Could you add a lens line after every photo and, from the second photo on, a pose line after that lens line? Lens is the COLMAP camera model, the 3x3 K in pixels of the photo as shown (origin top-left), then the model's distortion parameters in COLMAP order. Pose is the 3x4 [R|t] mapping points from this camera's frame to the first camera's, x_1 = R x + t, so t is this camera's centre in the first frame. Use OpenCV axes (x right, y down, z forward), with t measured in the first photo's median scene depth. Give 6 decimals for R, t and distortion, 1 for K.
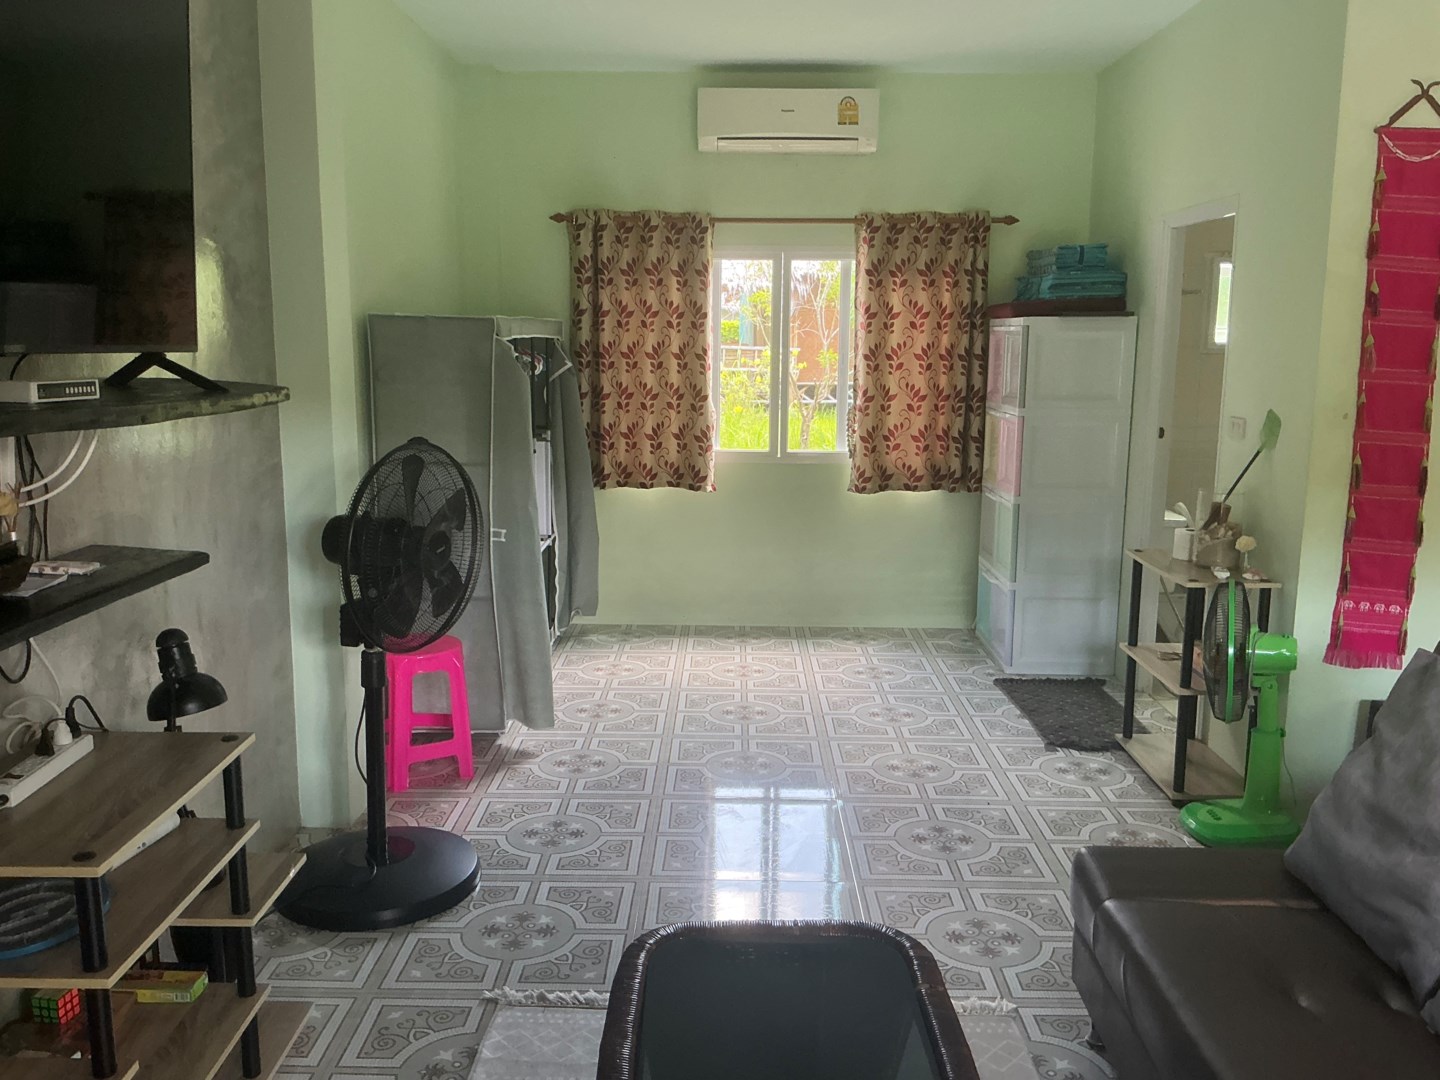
lens RADIAL K [[1182.1, 0, 720.7], [0, 1182.1, 543.4], [0, 0, 1]] dist [-0.015328, -0.011551]
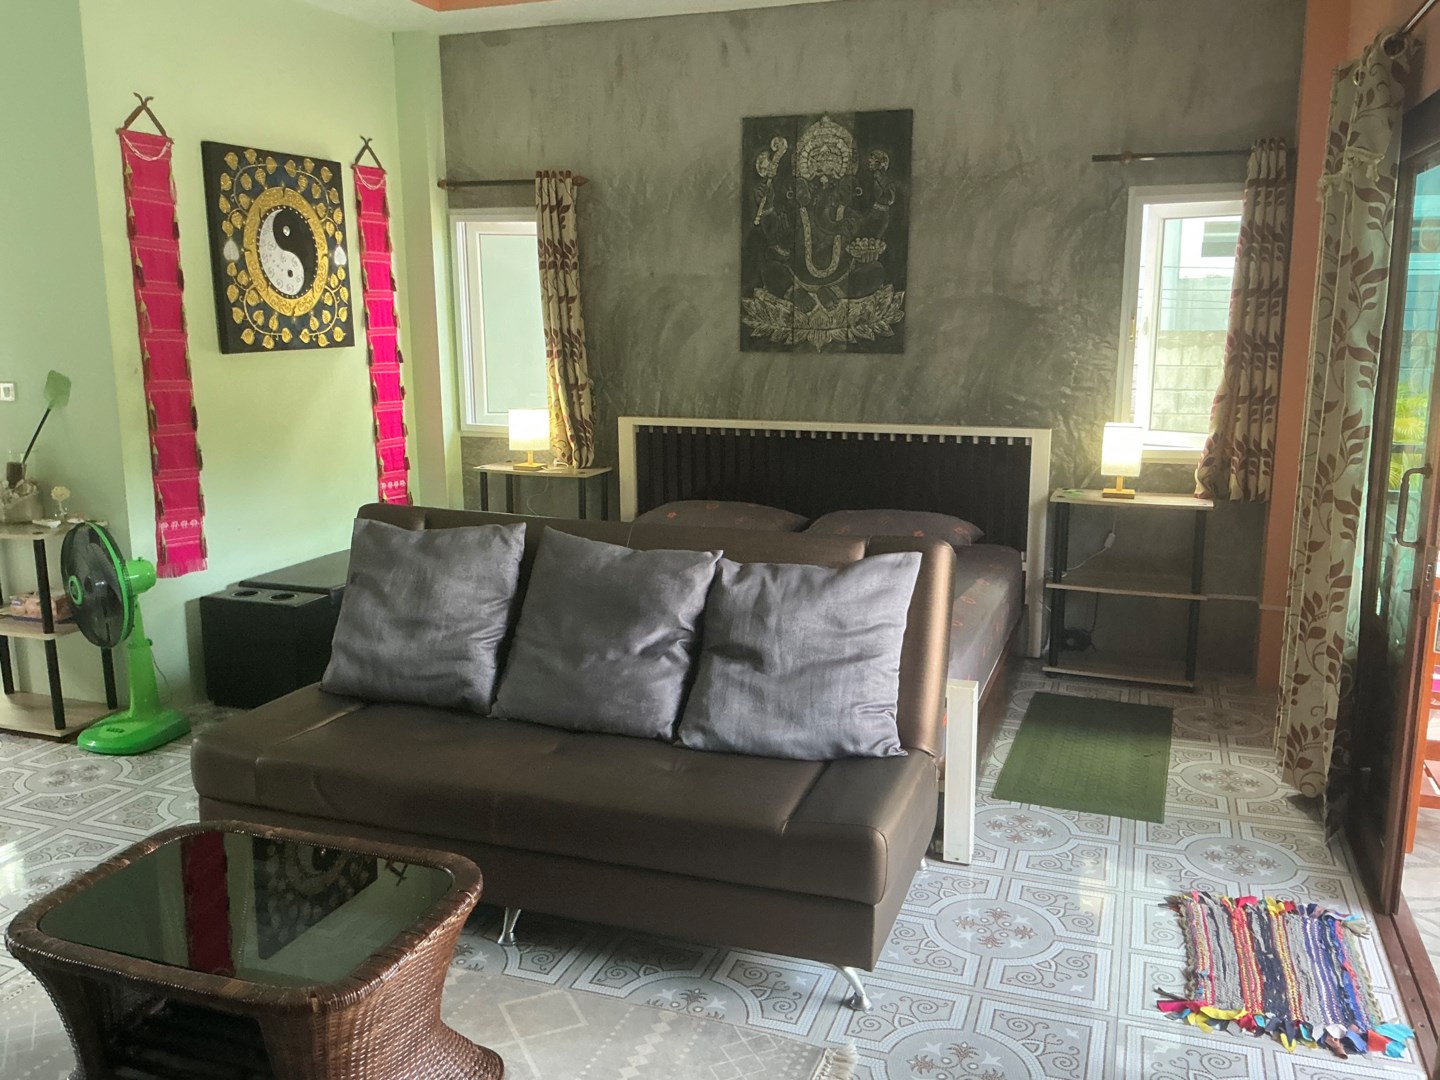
lens RADIAL K [[1182.1, 0, 722.3], [0, 1182.1, 537.6], [0, 0, 1]] dist [-0.015328, -0.011551]
pose [[0.331963, -0.193205, 0.923294, -0.400216], [0.167057, 0.975369, 0.144038, -0.015218], [-0.928382, 0.106427, 0.356063, 0.038238]]
